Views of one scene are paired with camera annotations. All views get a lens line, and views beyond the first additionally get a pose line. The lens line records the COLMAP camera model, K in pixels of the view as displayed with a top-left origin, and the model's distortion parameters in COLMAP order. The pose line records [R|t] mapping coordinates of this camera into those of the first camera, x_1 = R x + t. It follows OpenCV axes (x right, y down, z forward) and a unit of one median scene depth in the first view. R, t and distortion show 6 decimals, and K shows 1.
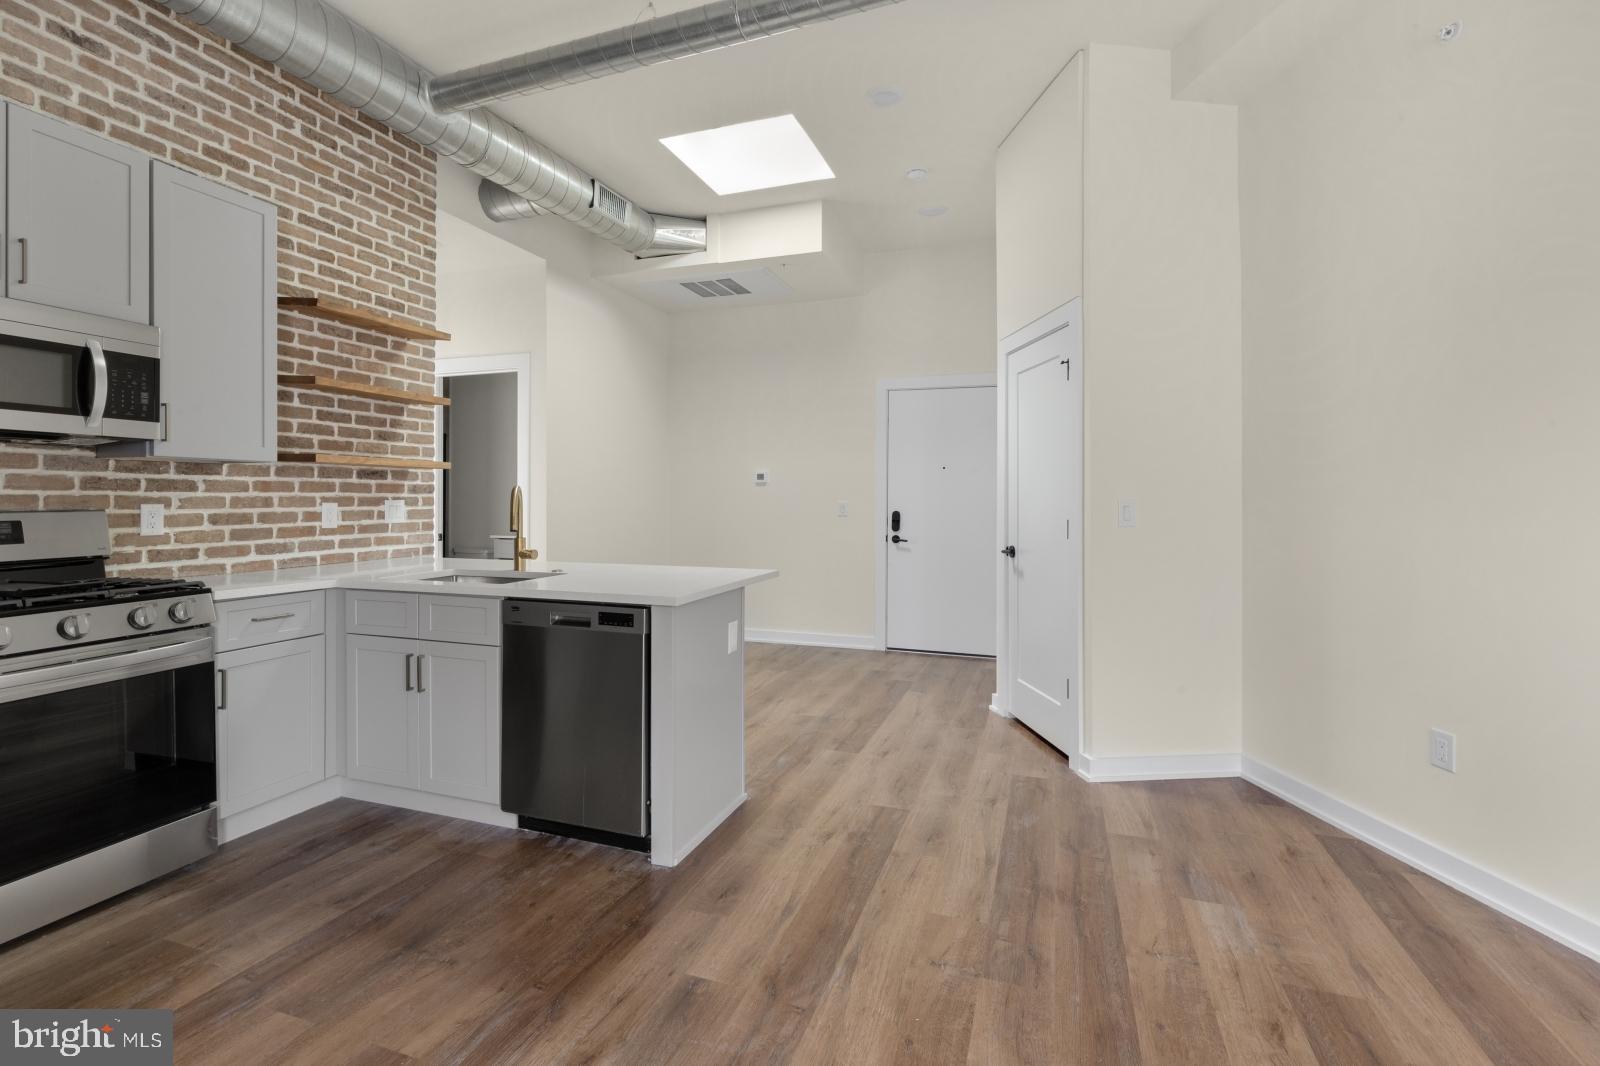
lens RADIAL K [[738.4, 0, 787.6], [0, 738.4, 502.2], [0, 0, 1]] dist [0.001183, -0.000178]
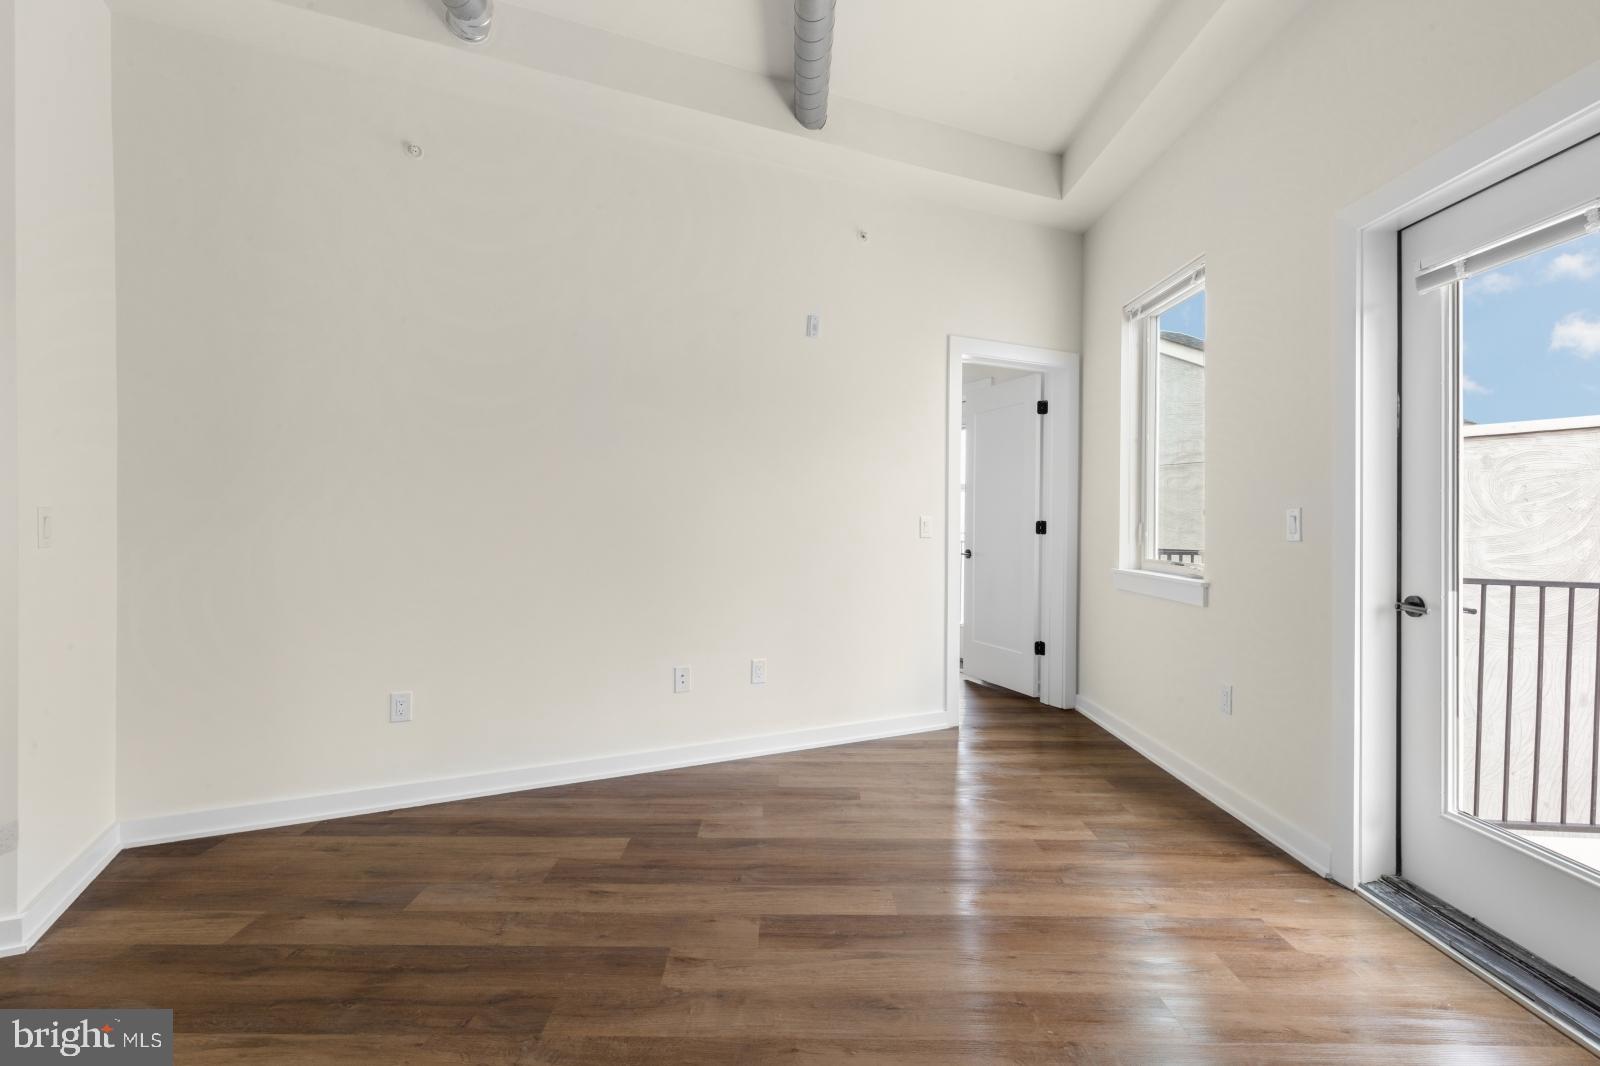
lens RADIAL K [[737.6, 0, 791.6], [0, 737.6, 523.0], [0, 0, 1]] dist [0.000436, 0.000019]
pose [[-0.338985, -0.010490, 0.940733, -0.386331], [-0.007616, 0.999936, 0.008405, -0.000609], [-0.940761, -0.004316, -0.339043, 0.564414]]
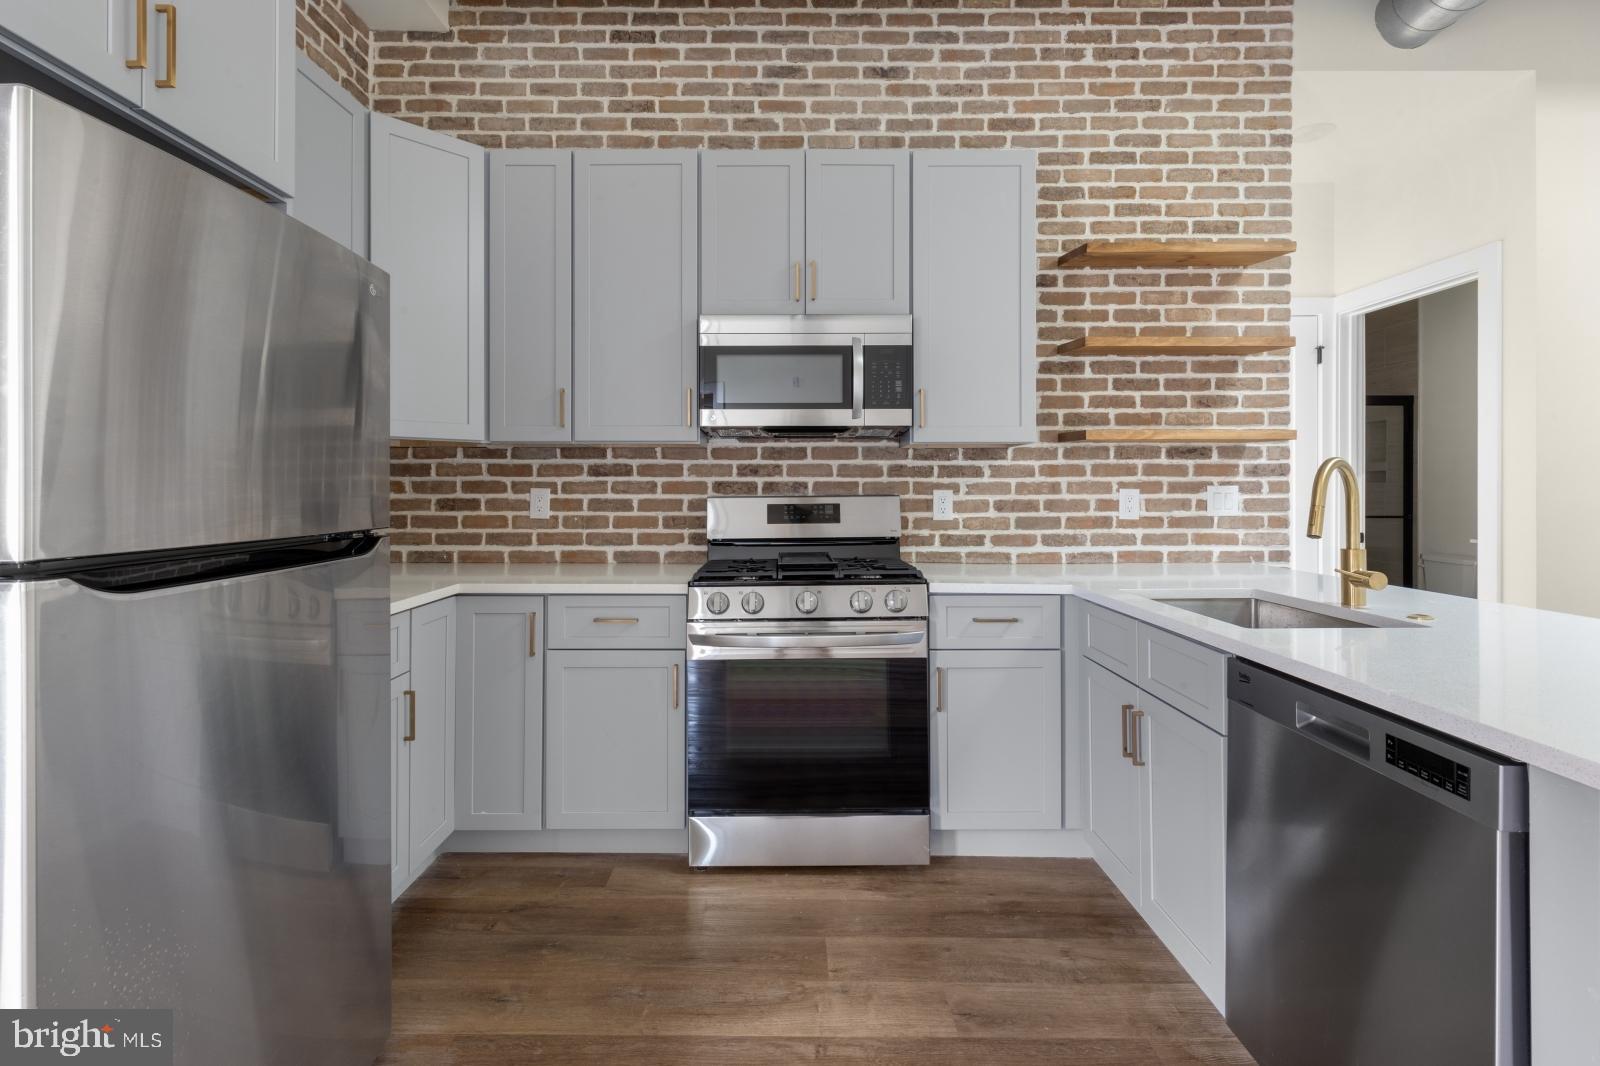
lens RADIAL K [[749.3, 0, 778.8], [0, 749.3, 483.3], [0, 0, 1]] dist [0.004013, 0.000470]
pose [[0.341674, -0.005710, -0.939801, 0.035502], [-0.000942, 0.999979, -0.006418, 0.000231], [0.939818, 0.003078, 0.341662, 0.364218]]
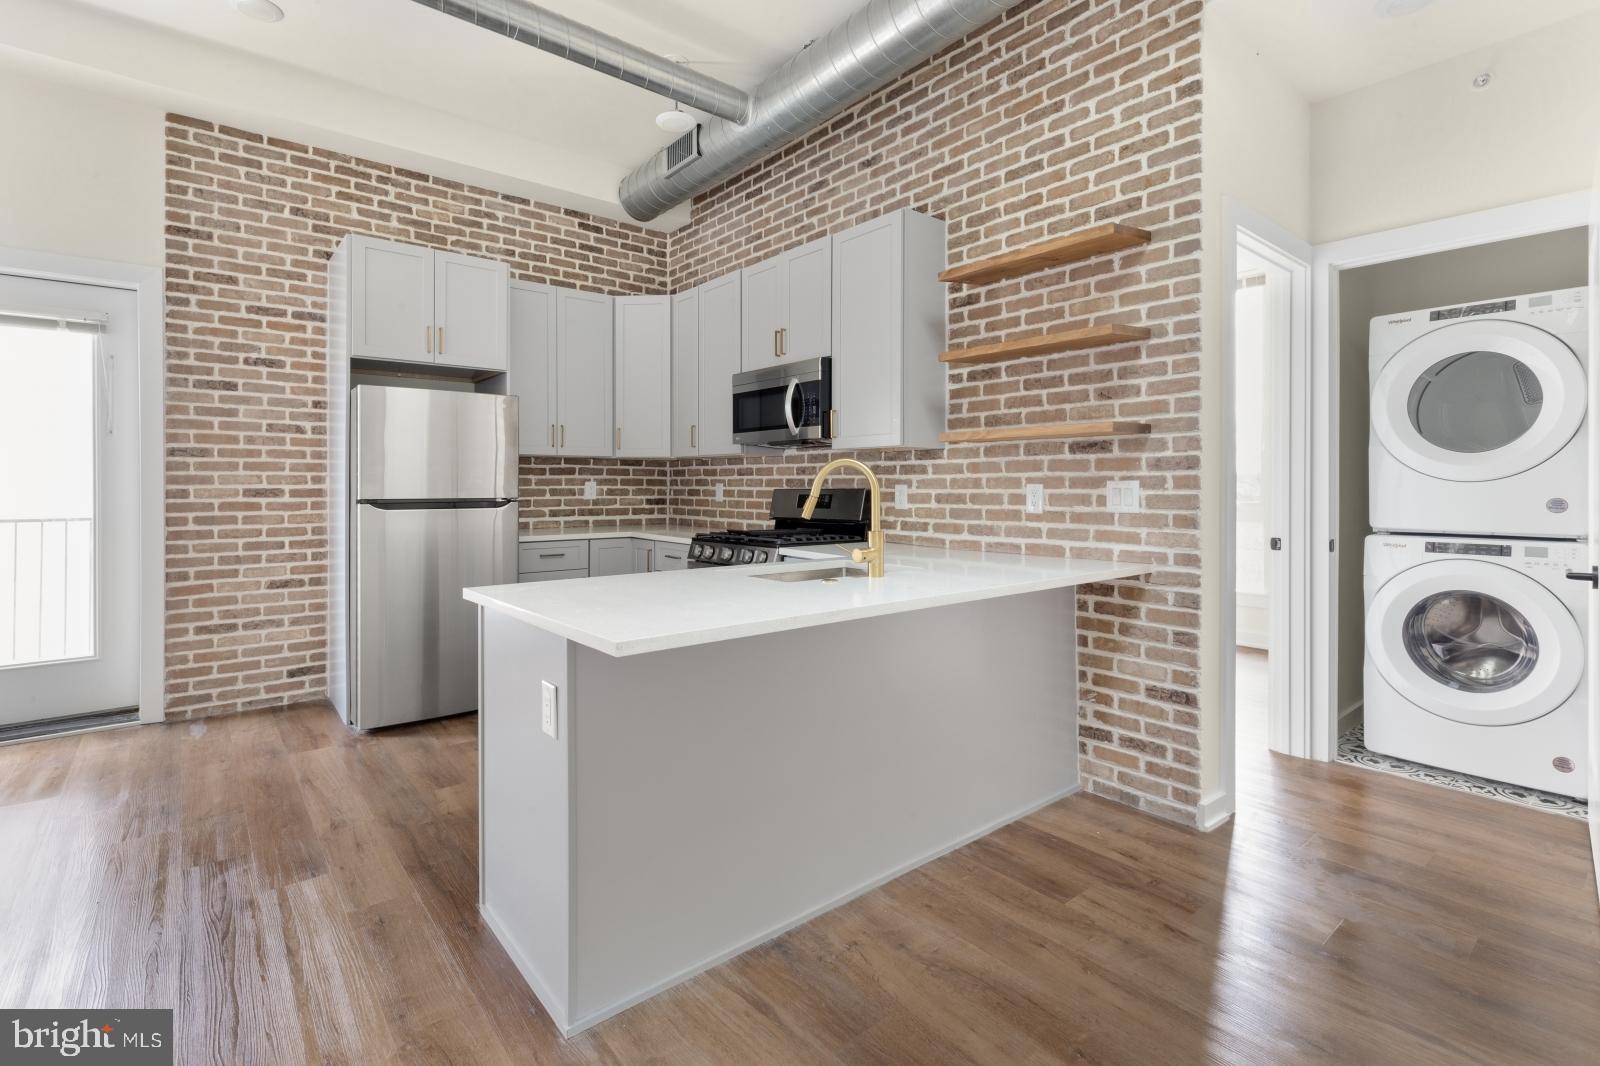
lens RADIAL K [[736.4, 0, 784.1], [0, 736.4, 485.6], [0, 0, 1]] dist [0.001451, -0.000321]
pose [[-0.512645, -0.001951, -0.858598, 0.282045], [-0.004715, 0.999989, 0.000542, 0.003641], [0.858588, 0.004326, -0.512649, 1.252458]]
